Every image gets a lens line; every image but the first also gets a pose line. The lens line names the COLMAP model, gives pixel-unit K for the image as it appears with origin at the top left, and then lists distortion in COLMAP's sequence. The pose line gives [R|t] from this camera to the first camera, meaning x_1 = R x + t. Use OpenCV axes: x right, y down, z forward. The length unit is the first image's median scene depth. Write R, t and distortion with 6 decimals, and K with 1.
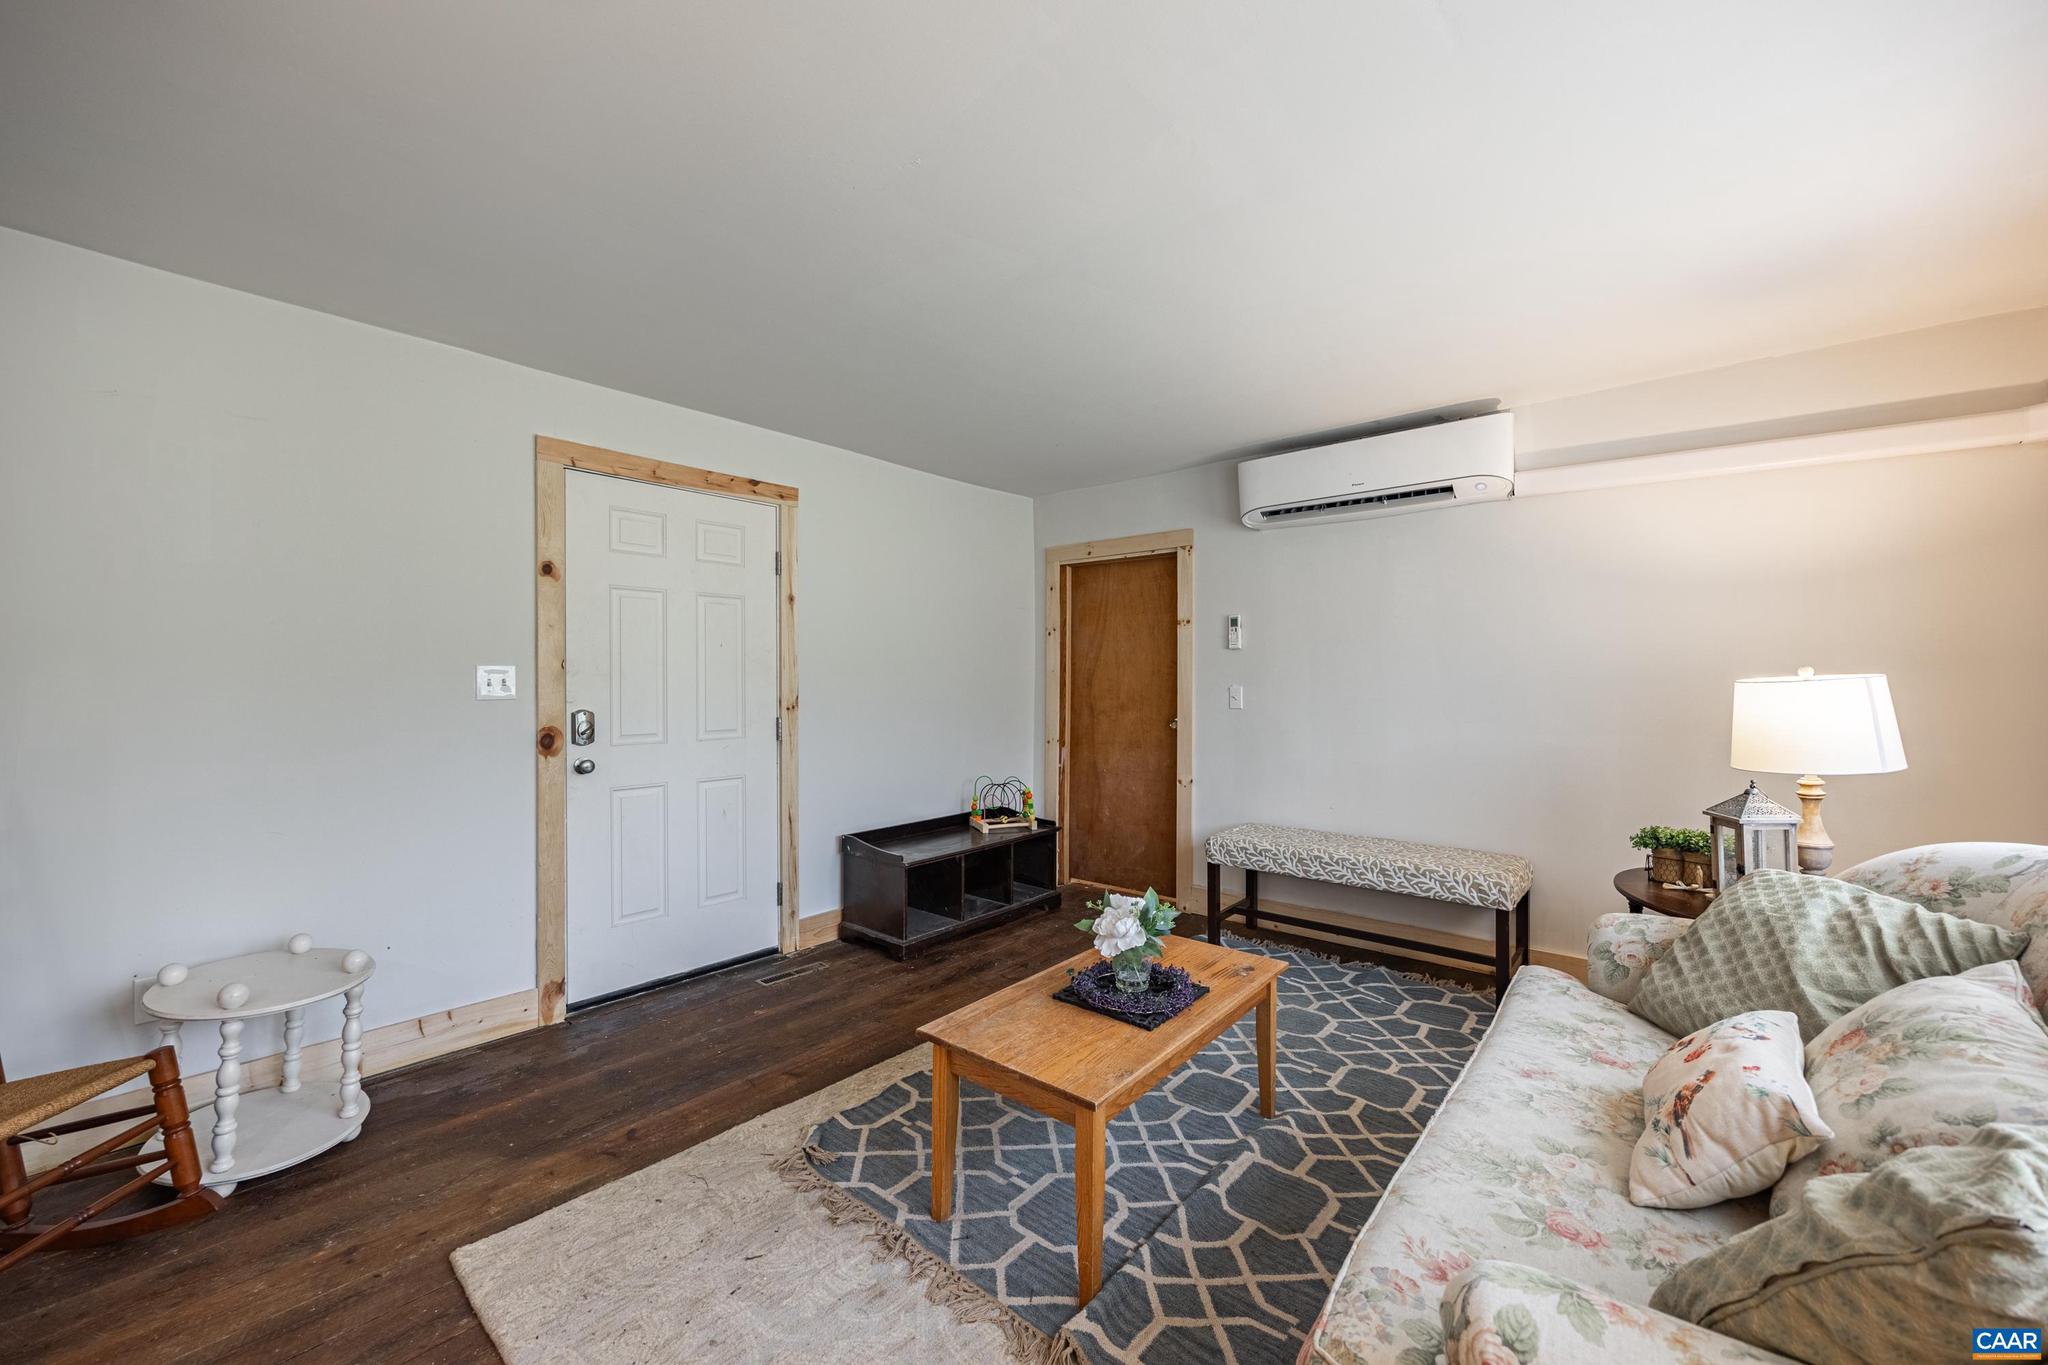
lens RADIAL K [[820.2, 0, 1007.5], [0, 820.2, 683.1], [0, 0, 1]] dist [-0.005401, 0.000623]
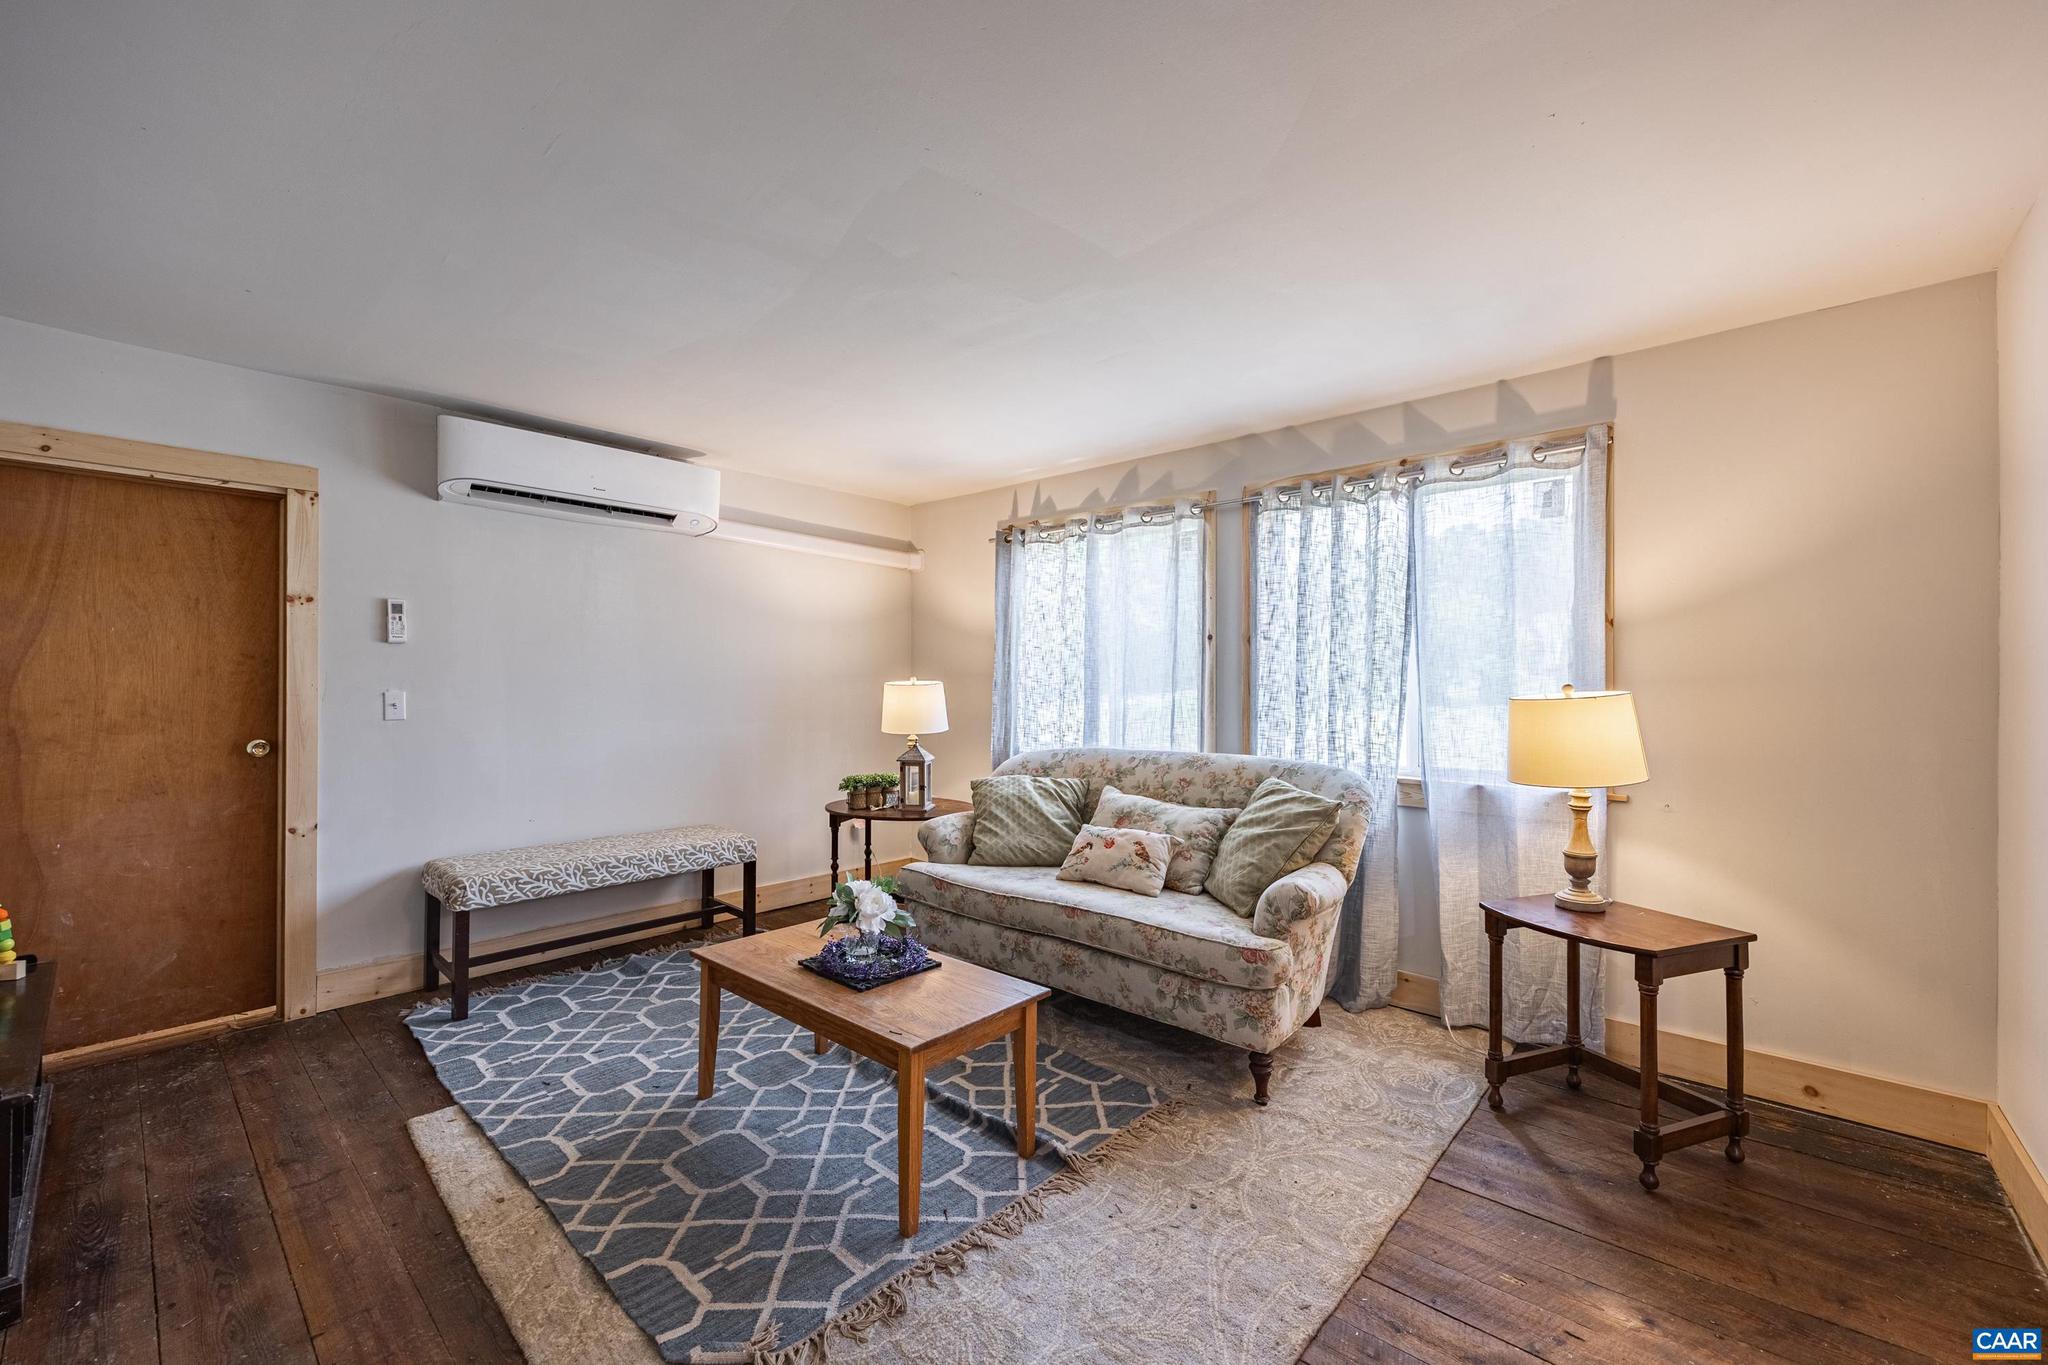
lens RADIAL K [[820.2, 0, 1036.6], [0, 820.2, 676.9], [0, 0, 1]] dist [-0.005401, 0.000623]
pose [[0.004822, 0.006297, 0.999969, -0.549425], [0.001054, 0.999980, -0.006303, -0.004220], [-0.999988, 0.001085, 0.004815, 0.432973]]
